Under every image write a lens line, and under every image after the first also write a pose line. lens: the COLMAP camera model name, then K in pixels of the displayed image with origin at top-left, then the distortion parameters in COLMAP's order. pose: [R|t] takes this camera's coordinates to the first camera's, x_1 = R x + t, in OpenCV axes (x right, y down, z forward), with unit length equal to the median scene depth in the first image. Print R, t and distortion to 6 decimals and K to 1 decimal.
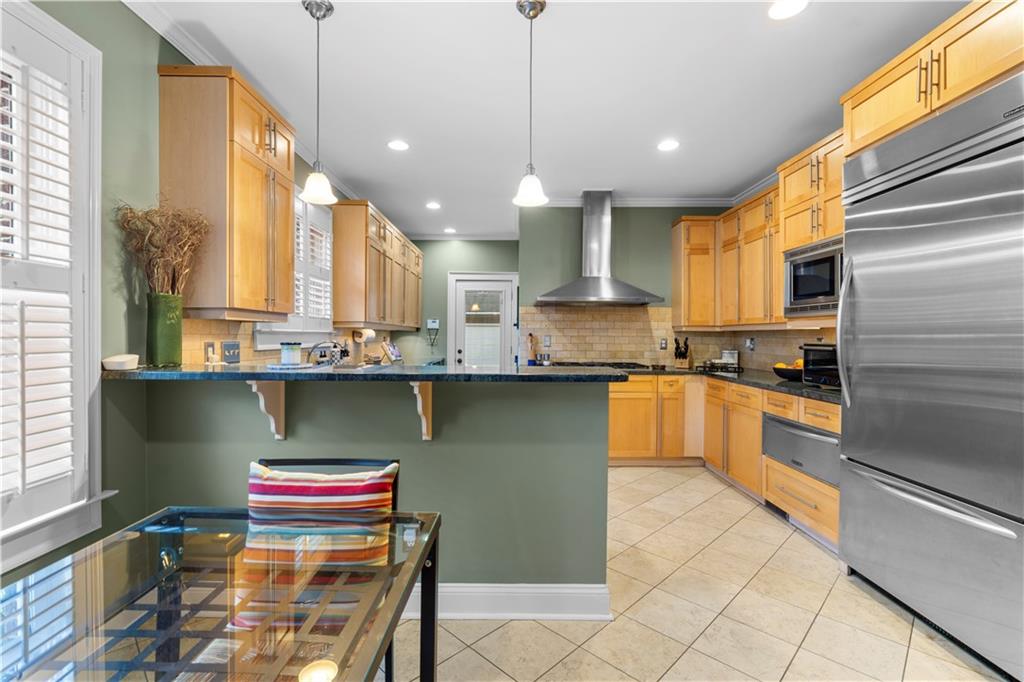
lens RADIAL K [[464.6, 0, 505.4], [0, 464.6, 338.7], [0, 0, 1]] dist [-0.007973, 0.000744]
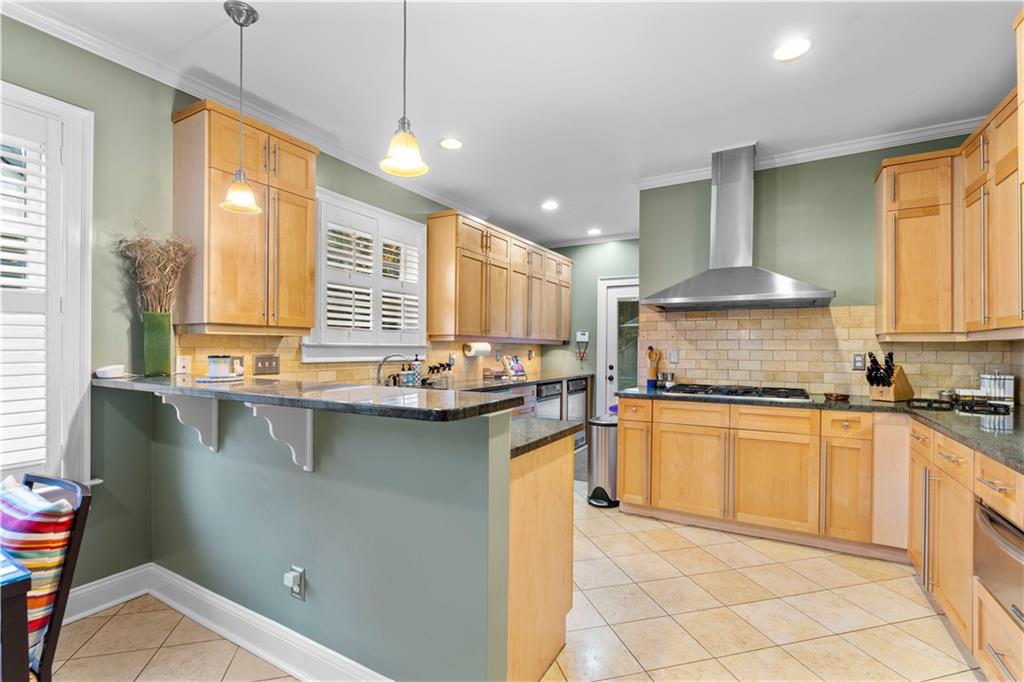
lens RADIAL K [[464.6, 0, 510.2], [0, 464.6, 349.9], [0, 0, 1]] dist [-0.007973, 0.000744]
pose [[0.862758, 0.000623, -0.505616, 0.262799], [-0.003679, 0.999981, -0.005045, -0.000724], [0.505603, 0.006212, 0.862744, 0.203372]]
